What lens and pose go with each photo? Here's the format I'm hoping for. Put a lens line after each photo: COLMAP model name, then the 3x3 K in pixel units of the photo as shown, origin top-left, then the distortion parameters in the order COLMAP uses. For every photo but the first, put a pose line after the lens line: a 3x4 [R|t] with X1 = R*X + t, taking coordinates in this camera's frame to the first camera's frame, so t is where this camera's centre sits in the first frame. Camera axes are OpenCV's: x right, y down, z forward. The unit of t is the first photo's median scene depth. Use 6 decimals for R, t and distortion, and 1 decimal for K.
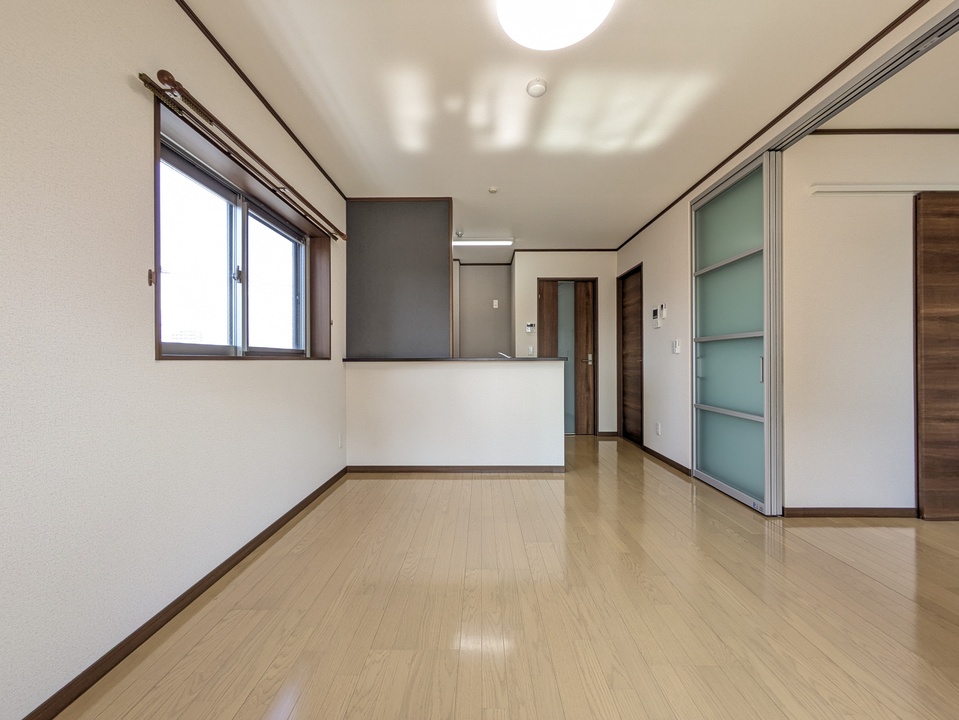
lens RADIAL K [[379.1, 0, 479.5], [0, 379.1, 360.0], [0, 0, 1]] dist [0.000340, 0.000554]
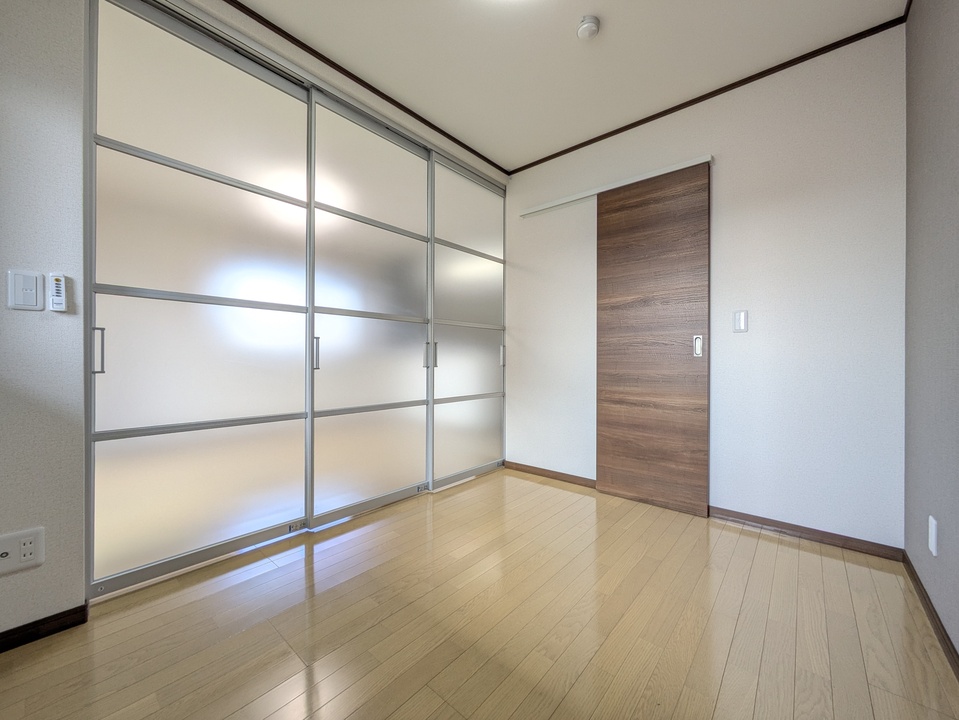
lens RADIAL K [[381.1, 0, 479.5], [0, 381.1, 360.0], [0, 0, 1]] dist [-0.000318, 0.000109]
pose [[0.763259, 0.005834, -0.646066, 1.199845], [-0.001147, 0.999970, 0.007674, 0.023050], [0.646092, -0.005116, 0.763243, -0.049210]]
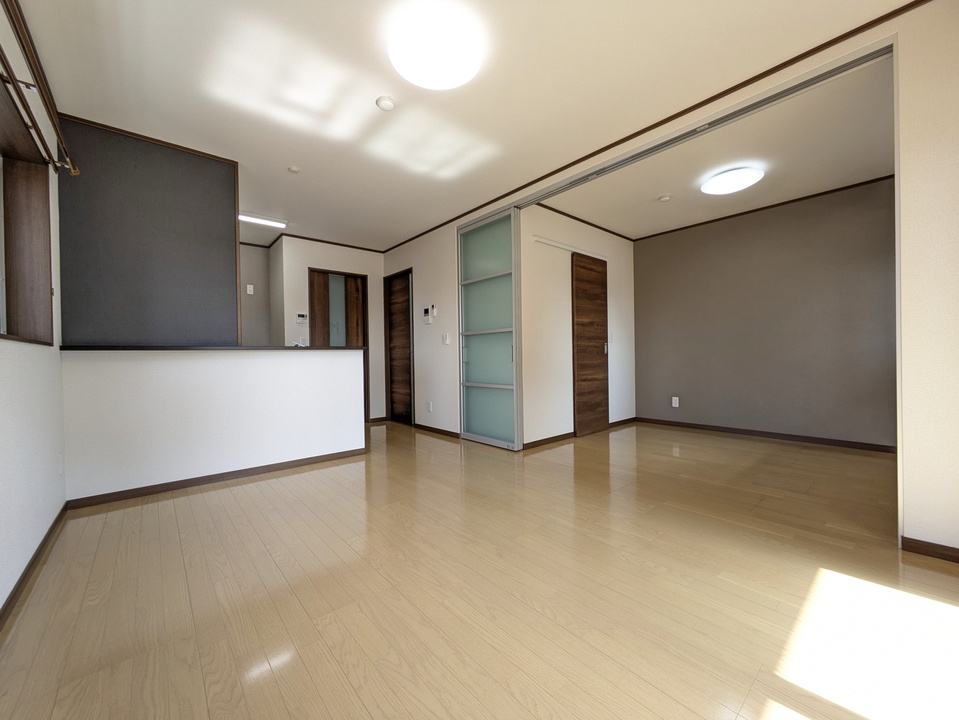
lens RADIAL K [[379.1, 0, 479.5], [0, 379.1, 360.0], [0, 0, 1]] dist [0.000340, 0.000554]
pose [[0.749868, -0.016005, 0.661393, -0.252183], [0.013578, 0.999869, 0.008803, 0.027138], [-0.661448, 0.002379, 0.749988, -0.021464]]
